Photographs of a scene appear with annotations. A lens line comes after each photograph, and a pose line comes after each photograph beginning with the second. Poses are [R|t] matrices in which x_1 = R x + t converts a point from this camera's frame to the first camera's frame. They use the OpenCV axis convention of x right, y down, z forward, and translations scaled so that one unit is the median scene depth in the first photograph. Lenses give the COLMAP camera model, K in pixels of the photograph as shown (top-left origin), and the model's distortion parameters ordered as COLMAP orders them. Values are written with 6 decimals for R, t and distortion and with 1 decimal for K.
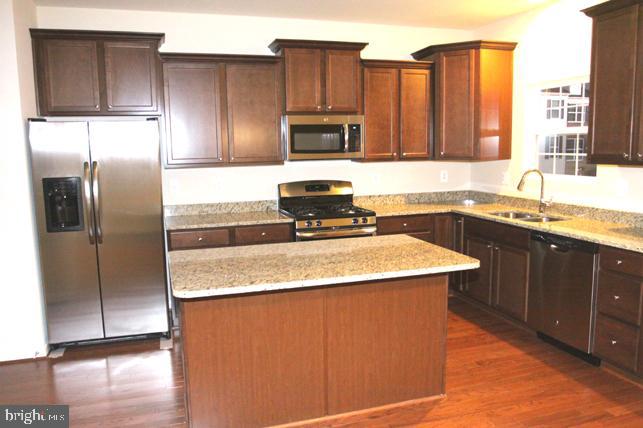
lens RADIAL K [[500.0, 0, 321.5], [0, 500.0, 214.0], [0, 0, 1]] dist [-0.056761, 0.001954]
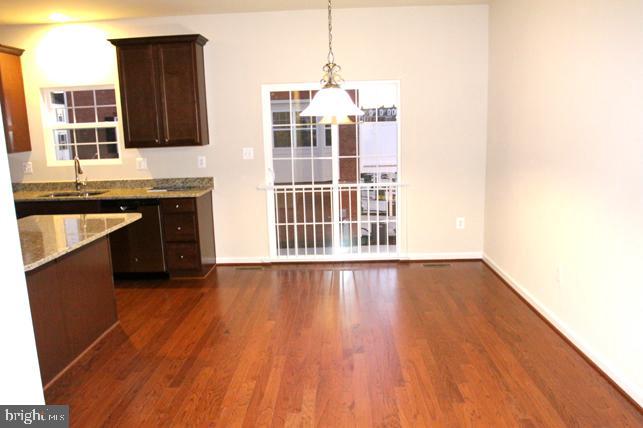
lens RADIAL K [[500.0, 0, 321.5], [0, 500.0, 214.0], [0, 0, 1]] dist [-0.056761, 0.001954]
pose [[0.331546, -0.153473, 0.930872, -0.660182], [0.145380, 0.983206, 0.110322, 0.008322], [-0.932170, 0.098753, 0.348290, -0.013416]]
